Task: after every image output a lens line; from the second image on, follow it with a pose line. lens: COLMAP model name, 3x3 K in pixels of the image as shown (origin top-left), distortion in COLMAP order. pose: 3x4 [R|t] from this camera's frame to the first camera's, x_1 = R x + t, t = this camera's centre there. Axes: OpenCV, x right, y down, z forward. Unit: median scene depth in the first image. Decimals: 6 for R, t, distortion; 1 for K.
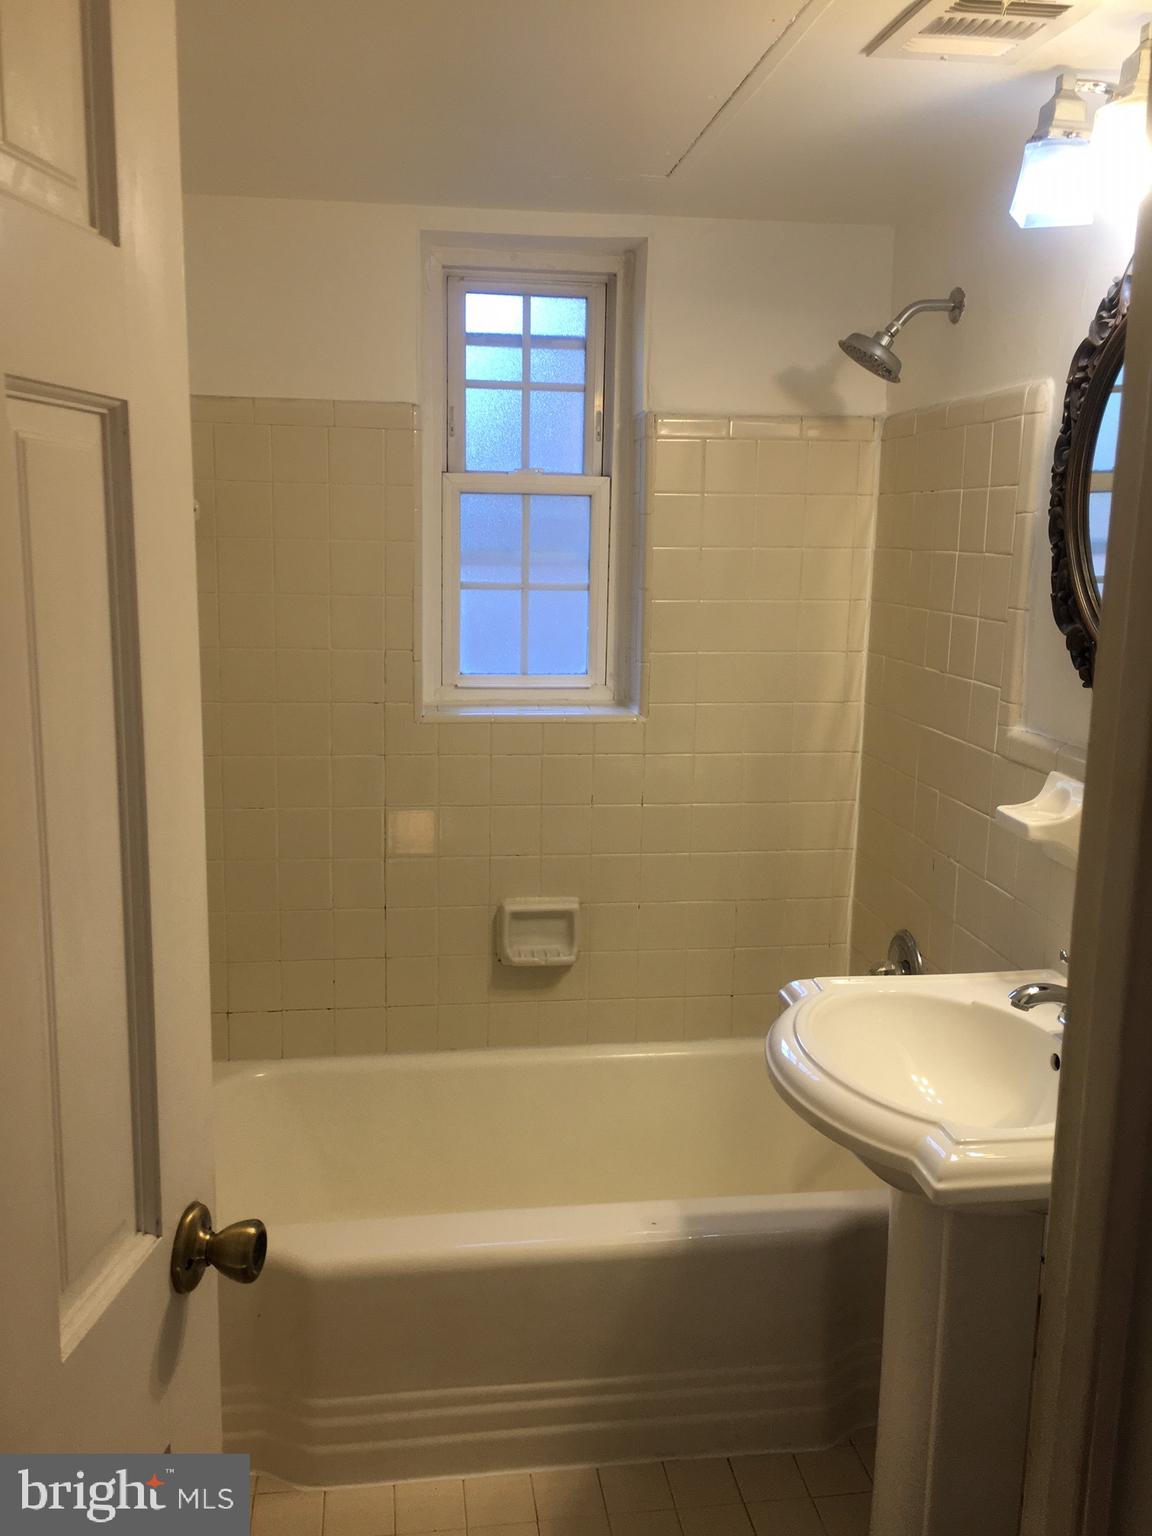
lens RADIAL K [[1298.6, 0, 576.0], [0, 1298.6, 768.0], [0, 0, 1]] dist [0.073283, -0.102679]
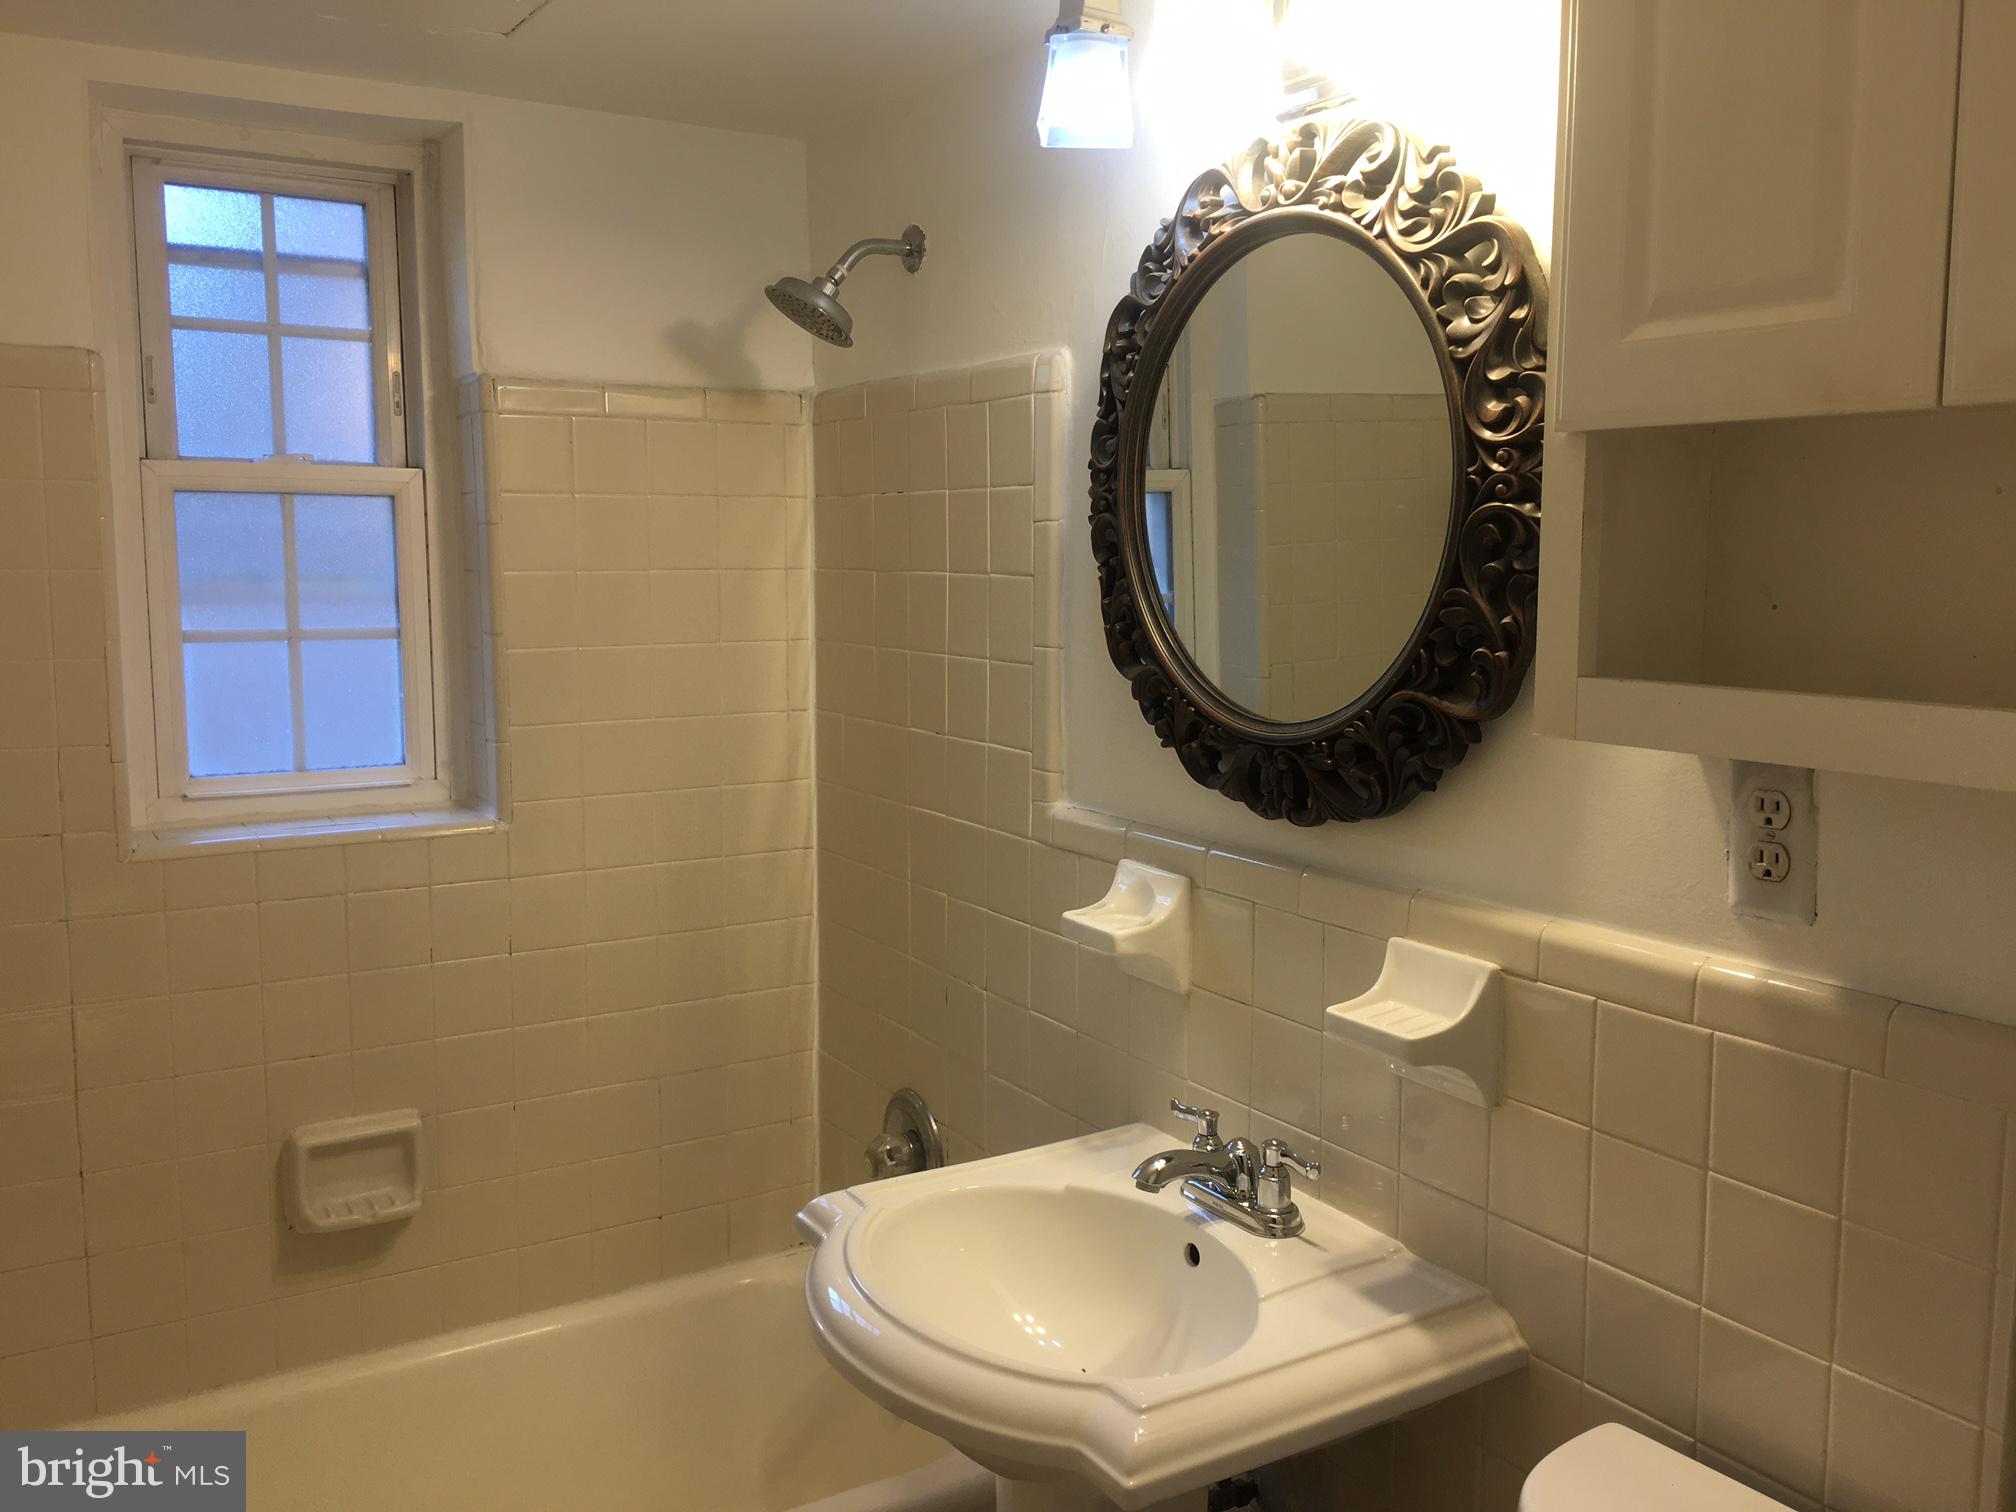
lens RADIAL K [[1704.5, 0, 1008.0], [0, 1704.5, 756.0], [0, 0, 1]] dist [0.073283, -0.102679]
pose [[0.913940, -0.061855, 0.401107, -0.063712], [0.084690, 0.995627, -0.039434, -0.016994], [-0.396914, 0.070011, 0.915182, 0.086991]]
